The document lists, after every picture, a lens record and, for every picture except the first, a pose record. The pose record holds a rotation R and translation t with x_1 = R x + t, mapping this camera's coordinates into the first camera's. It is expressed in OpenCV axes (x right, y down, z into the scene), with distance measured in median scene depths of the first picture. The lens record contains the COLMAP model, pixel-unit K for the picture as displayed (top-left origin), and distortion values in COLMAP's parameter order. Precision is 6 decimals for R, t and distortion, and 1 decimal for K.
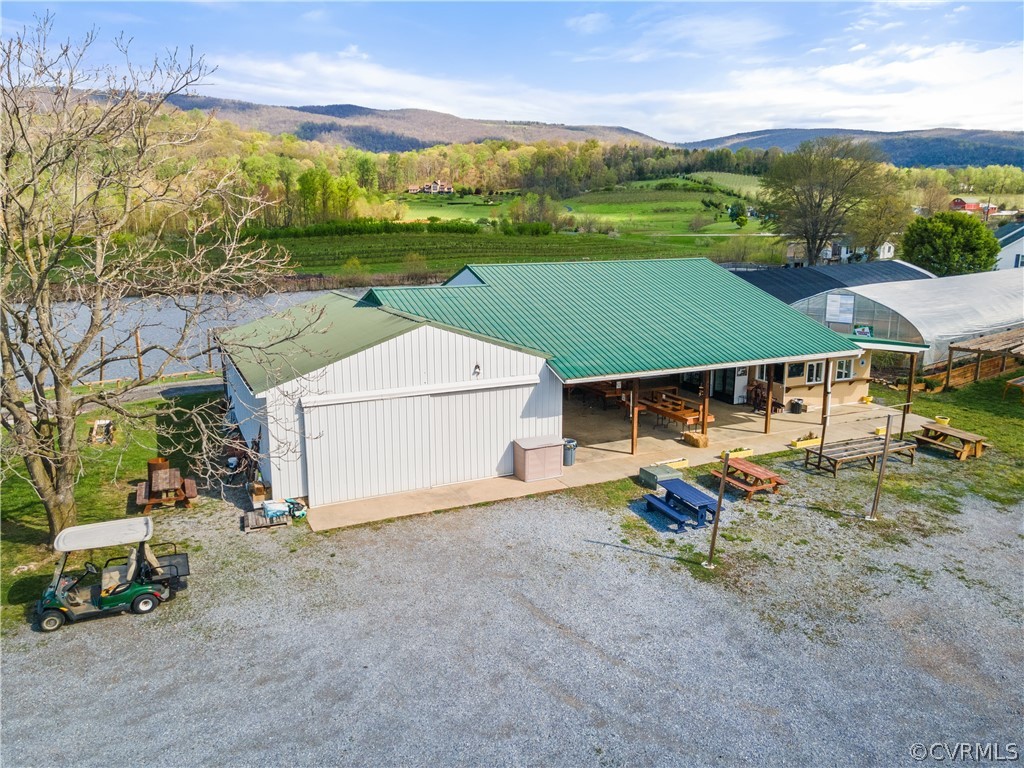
lens RADIAL K [[741.5, 0, 512.0], [0, 741.5, 384.0], [0, 0, 1]] dist [0.043787, 0.002299]
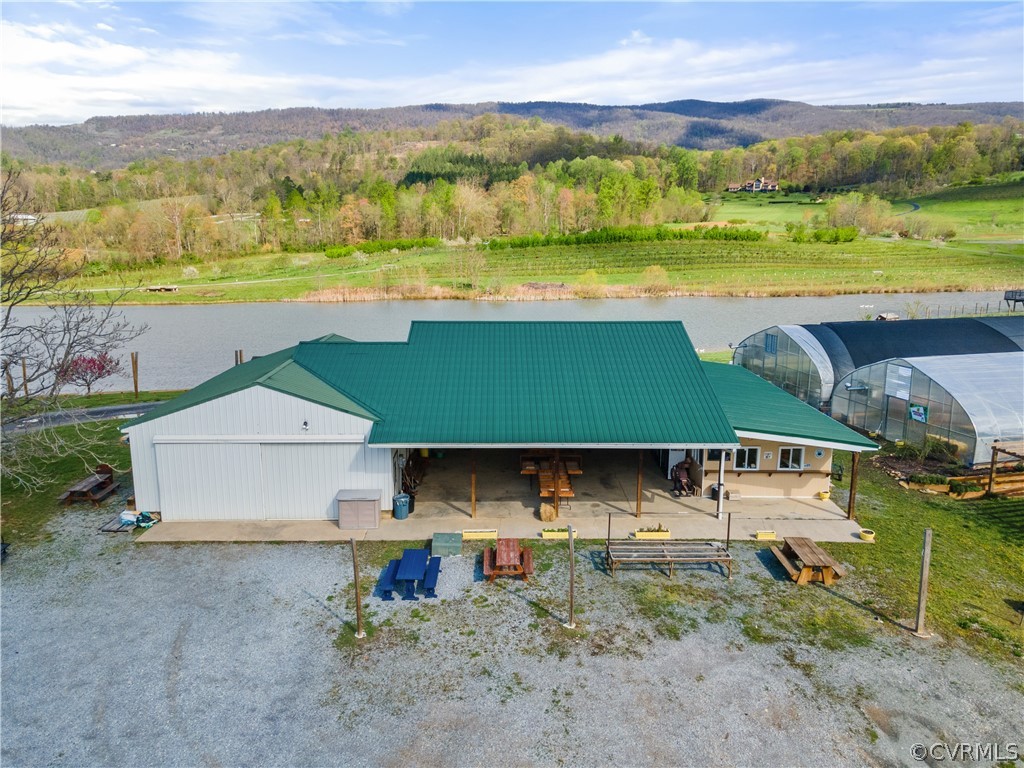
lens RADIAL K [[754.9, 0, 512.0], [0, 754.9, 384.0], [0, 0, 1]] dist [0.013866, 0.060642]
pose [[0.909610, 0.093206, -0.404873, 0.691140], [-0.092740, 0.995473, 0.020814, -0.133799], [0.404980, 0.018615, 0.914136, 0.042029]]
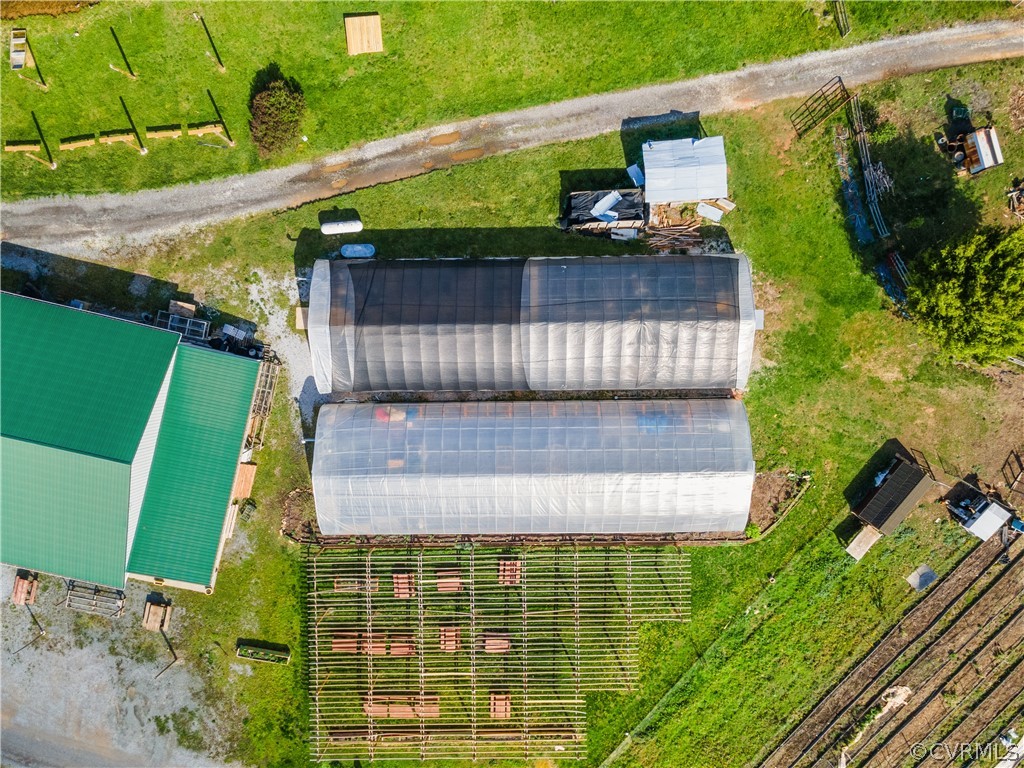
lens RADIAL K [[741.5, 0, 512.0], [0, 741.5, 384.0], [0, 0, 1]] dist [0.043787, 0.002299]
pose [[0.778453, 0.627313, 0.022108, 1.008702], [-0.123963, 0.119112, 0.985112, -2.392983], [0.615340, -0.769604, 0.170487, 1.953390]]
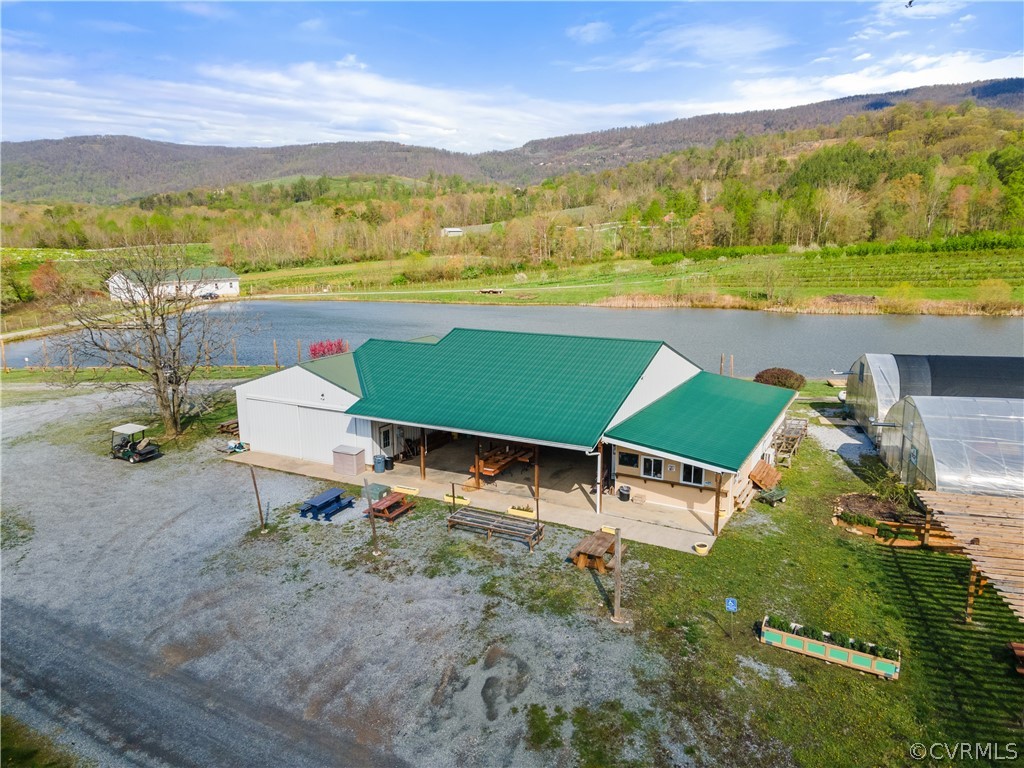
lens RADIAL K [[741.5, 0, 512.0], [0, 741.5, 384.0], [0, 0, 1]] dist [0.043787, 0.002299]
pose [[0.592468, 0.164489, -0.788622, 1.449465], [-0.162006, 0.983261, 0.083376, -0.244710], [0.789136, 0.078364, 0.609199, 0.301115]]
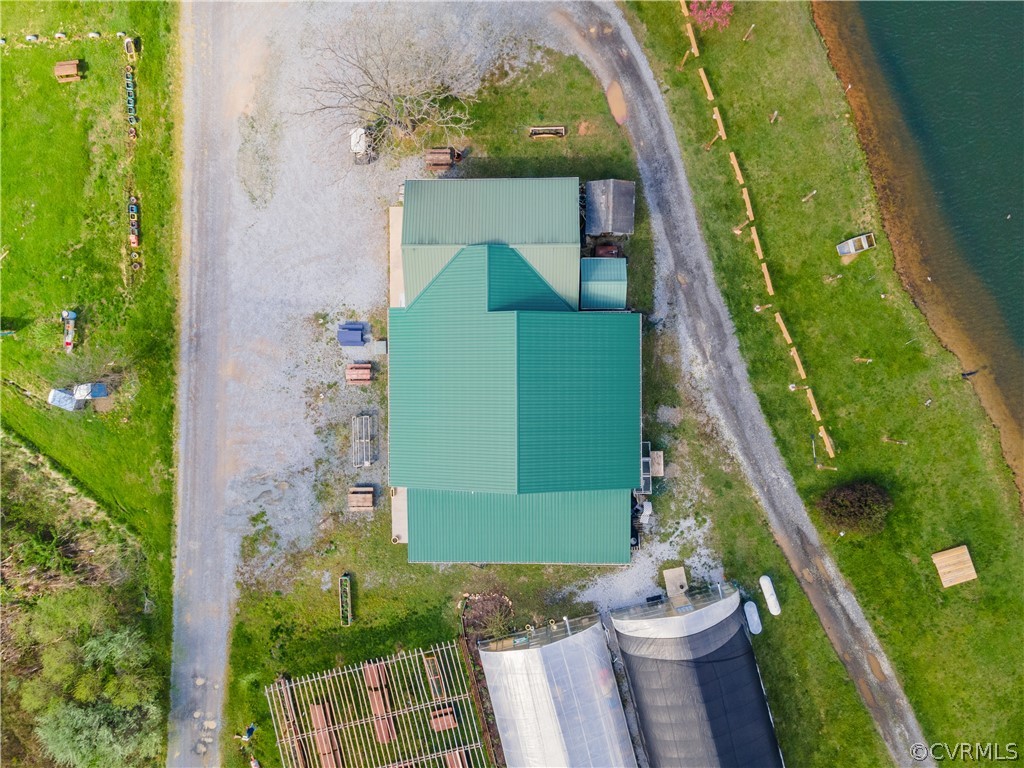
lens RADIAL K [[741.5, 0, 512.0], [0, 741.5, 384.0], [0, 0, 1]] dist [0.043787, 0.002299]
pose [[-0.428911, 0.902853, 0.029880, 0.051997], [-0.148532, -0.103112, 0.983517, -2.284459], [0.891052, 0.417403, 0.178329, 0.983312]]
